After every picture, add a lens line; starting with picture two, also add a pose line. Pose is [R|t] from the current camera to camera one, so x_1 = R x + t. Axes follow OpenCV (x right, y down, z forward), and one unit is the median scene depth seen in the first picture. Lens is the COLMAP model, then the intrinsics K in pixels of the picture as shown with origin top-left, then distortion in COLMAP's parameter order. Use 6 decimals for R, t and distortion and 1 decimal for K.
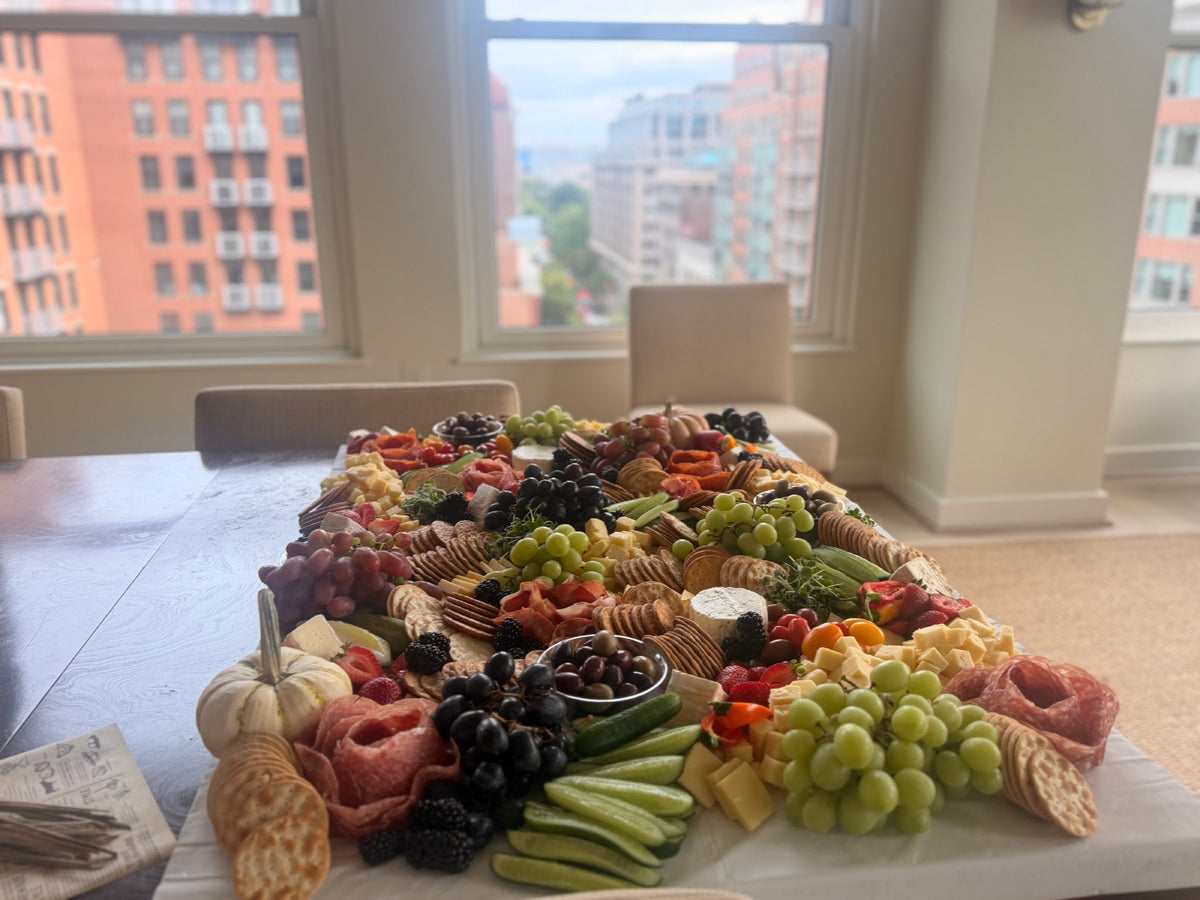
lens RADIAL K [[969.8, 0, 600.0], [0, 969.8, 450.0], [0, 0, 1]] dist [0.246591, -0.339996]
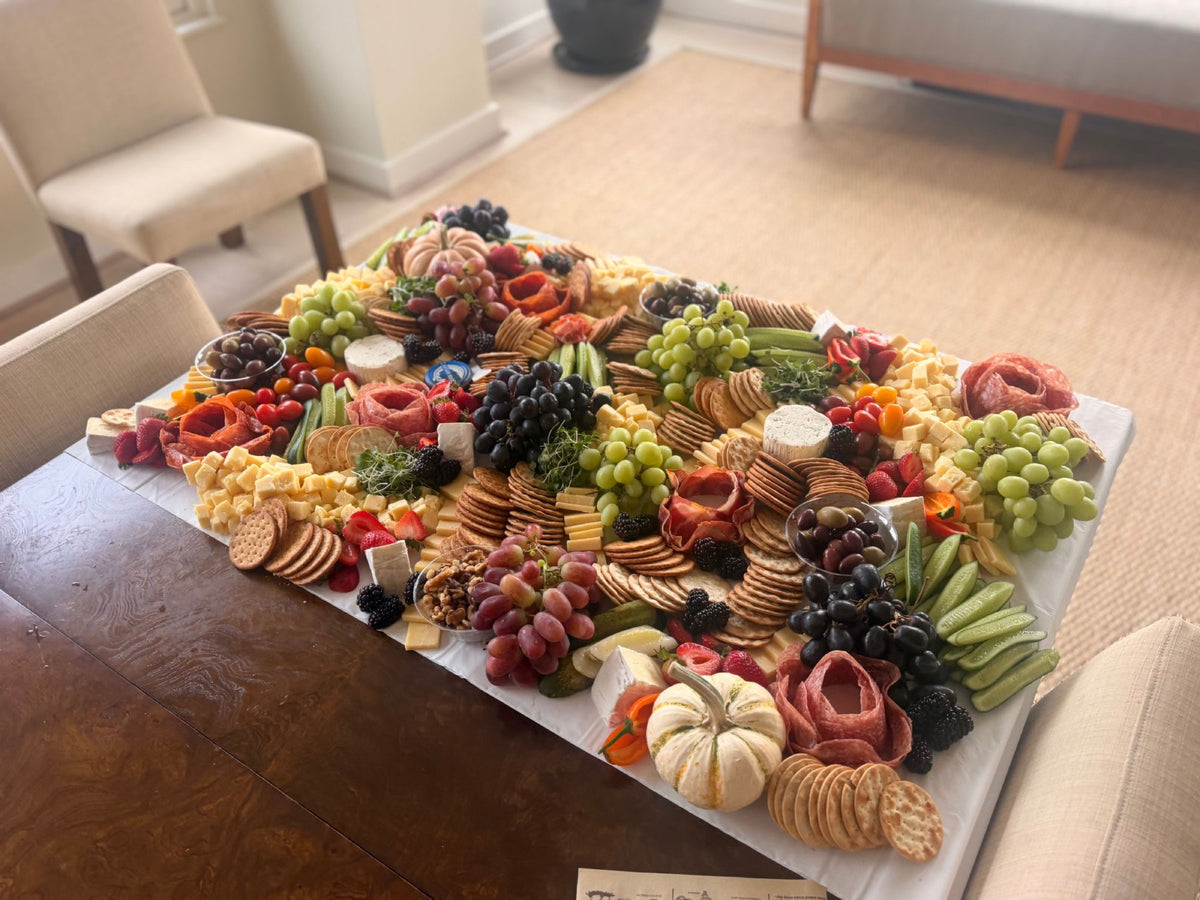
lens RADIAL K [[969.8, 0, 600.0], [0, 969.8, 450.0], [0, 0, 1]] dist [0.246591, -0.339996]
pose [[0.639384, -0.518341, 0.567901, -0.492060], [0.238688, 0.835918, 0.494237, -0.316609], [-0.730901, -0.180456, 0.658193, 0.272996]]
